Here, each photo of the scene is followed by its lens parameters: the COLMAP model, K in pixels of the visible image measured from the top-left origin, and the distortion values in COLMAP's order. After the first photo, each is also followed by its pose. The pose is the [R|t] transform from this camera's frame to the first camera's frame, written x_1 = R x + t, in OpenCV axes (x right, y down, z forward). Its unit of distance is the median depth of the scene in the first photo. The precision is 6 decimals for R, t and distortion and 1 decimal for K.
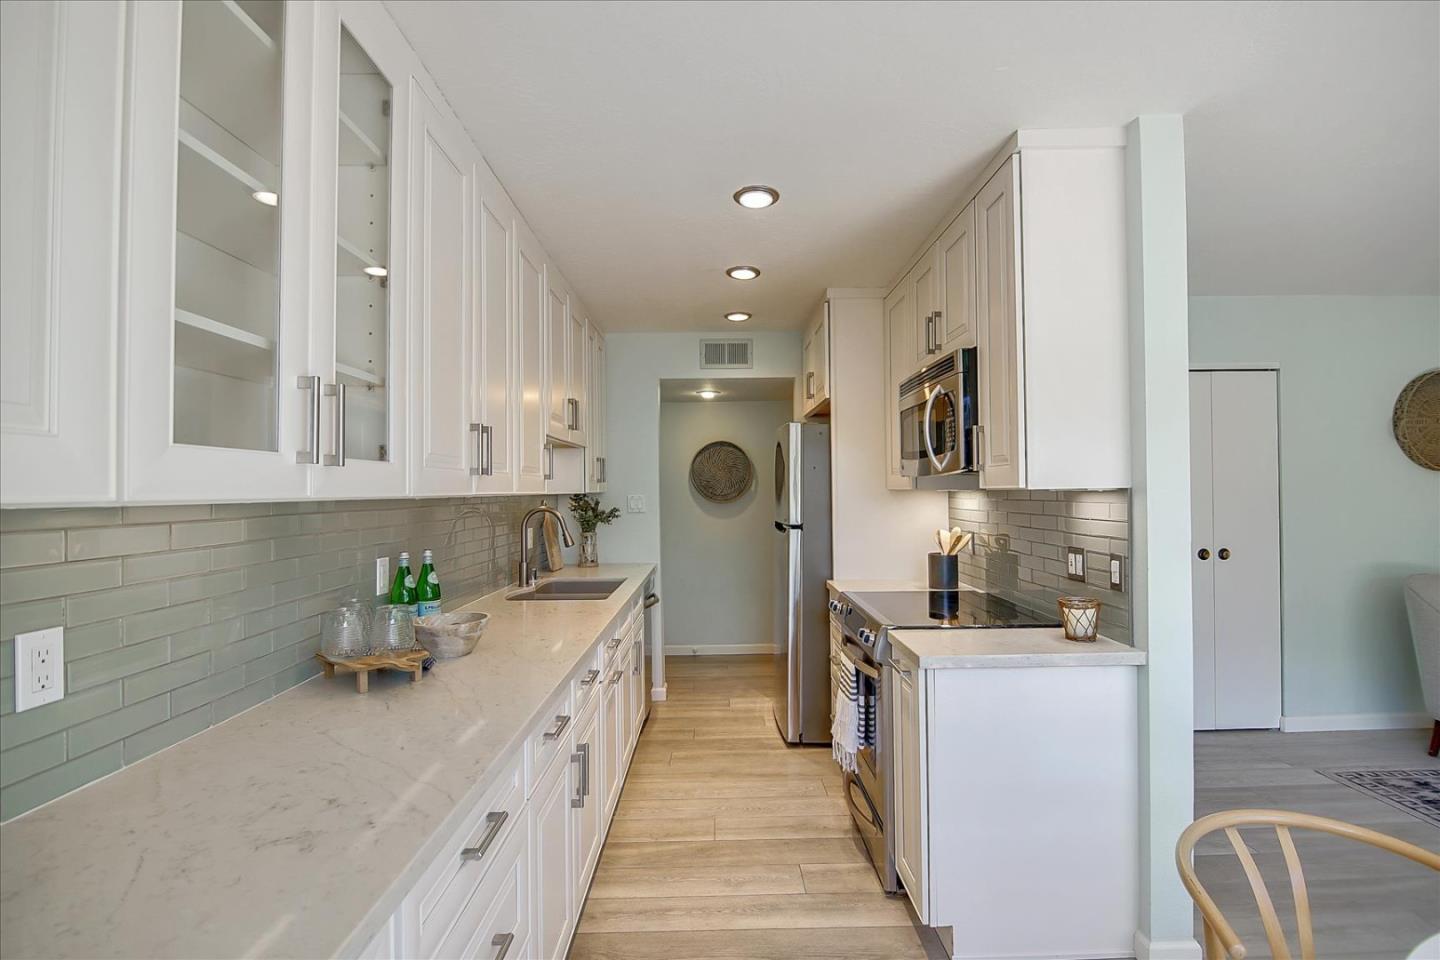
lens RADIAL K [[661.8, 0, 720.0], [0, 661.8, 480.0], [0, 0, 1]] dist [-0.002209, -0.008688]
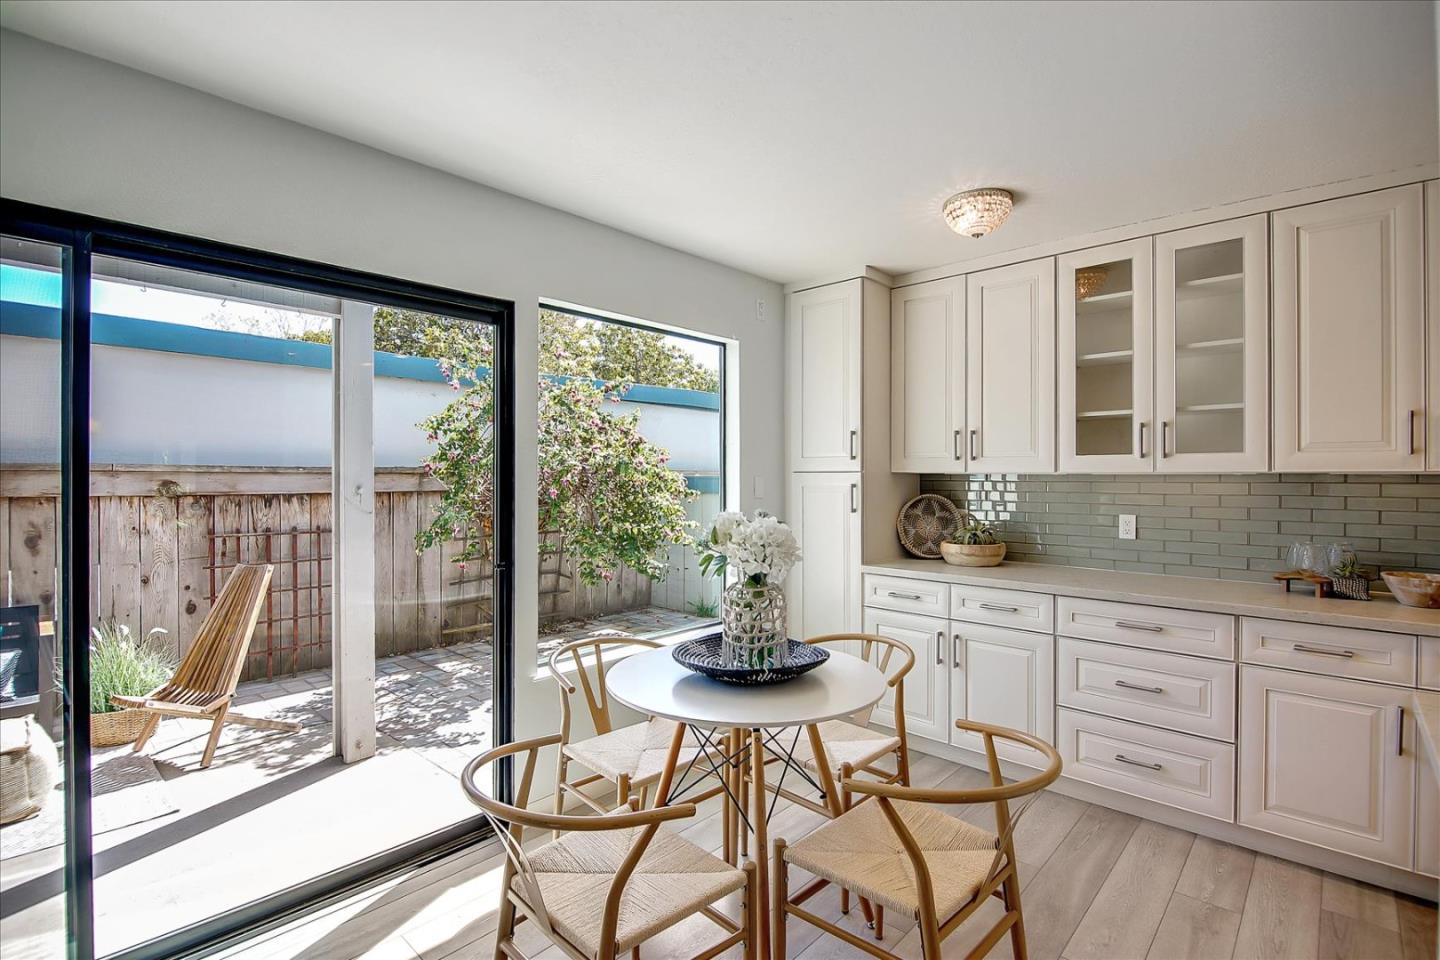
lens RADIAL K [[673.2, 0, 723.9], [0, 673.2, 477.1], [0, 0, 1]] dist [-0.000970, -0.009674]
pose [[-0.683184, 0.011814, -0.730150, 0.696546], [0.019039, 0.999817, -0.001637, 0.006204], [0.729998, -0.015019, -0.683284, 0.481625]]
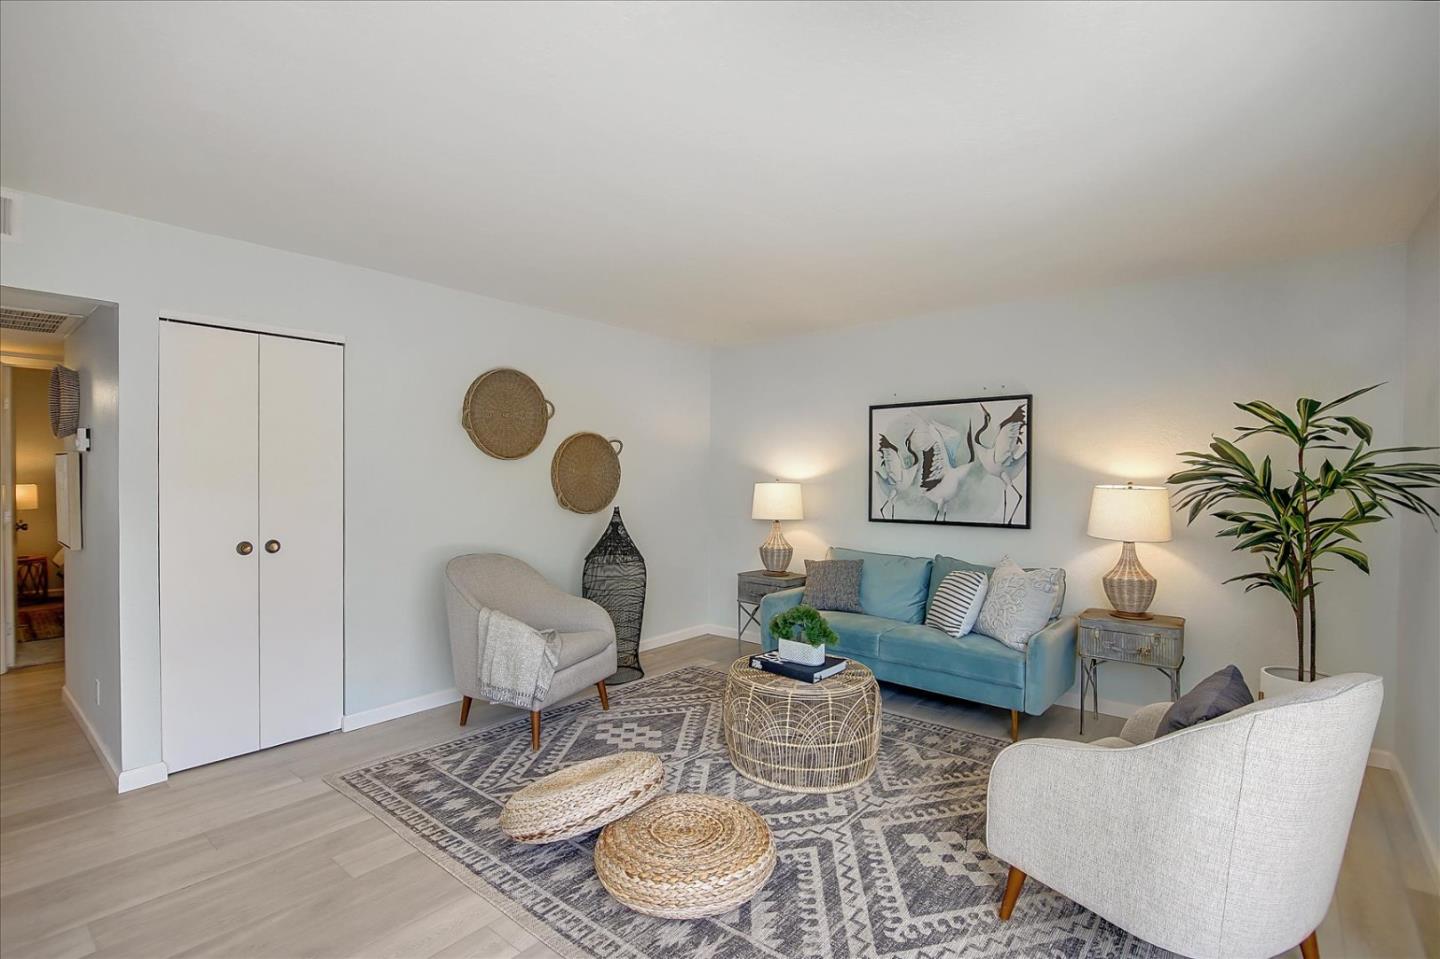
lens RADIAL K [[673.2, 0, 723.9], [0, 673.2, 476.6], [0, 0, 1]] dist [-0.000970, -0.009674]
pose [[0.637751, 0.014238, 0.770111, 0.461238], [-0.028090, 0.999594, 0.004781, -0.000703], [-0.769730, -0.024681, 0.637892, -0.020599]]
